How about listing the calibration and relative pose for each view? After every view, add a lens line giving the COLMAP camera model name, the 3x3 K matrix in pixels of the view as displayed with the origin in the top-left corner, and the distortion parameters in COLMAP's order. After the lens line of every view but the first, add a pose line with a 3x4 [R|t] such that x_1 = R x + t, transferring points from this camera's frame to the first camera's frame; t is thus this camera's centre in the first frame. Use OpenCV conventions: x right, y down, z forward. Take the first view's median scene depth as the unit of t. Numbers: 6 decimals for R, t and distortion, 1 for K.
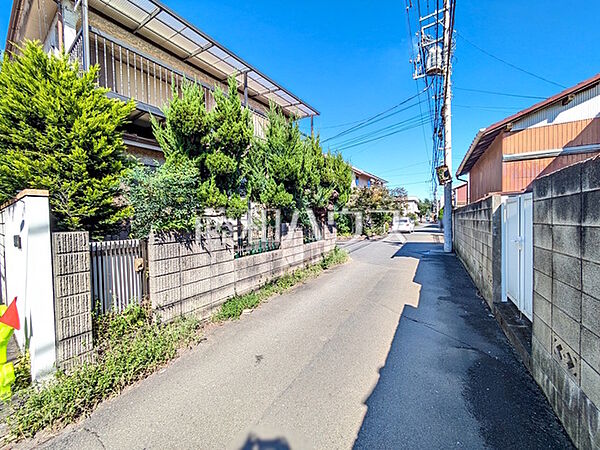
lens RADIAL K [[236.3, 0, 300.0], [0, 236.3, 225.0], [0, 0, 1]] dist [-0.002102, 0.002829]
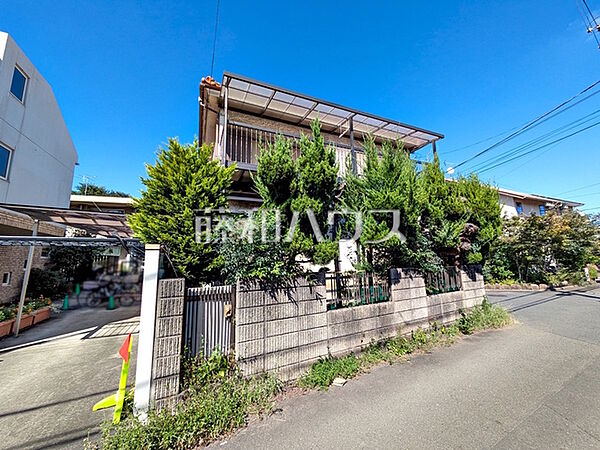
lens RADIAL K [[236.3, 0, 300.0], [0, 236.3, 225.0], [0, 0, 1]] dist [-0.002102, 0.002829]
pose [[0.860794, -0.082145, -0.502280, 0.107090], [-0.005303, 0.985388, -0.170244, -0.021869], [0.508925, 0.149209, 0.847780, 0.168308]]
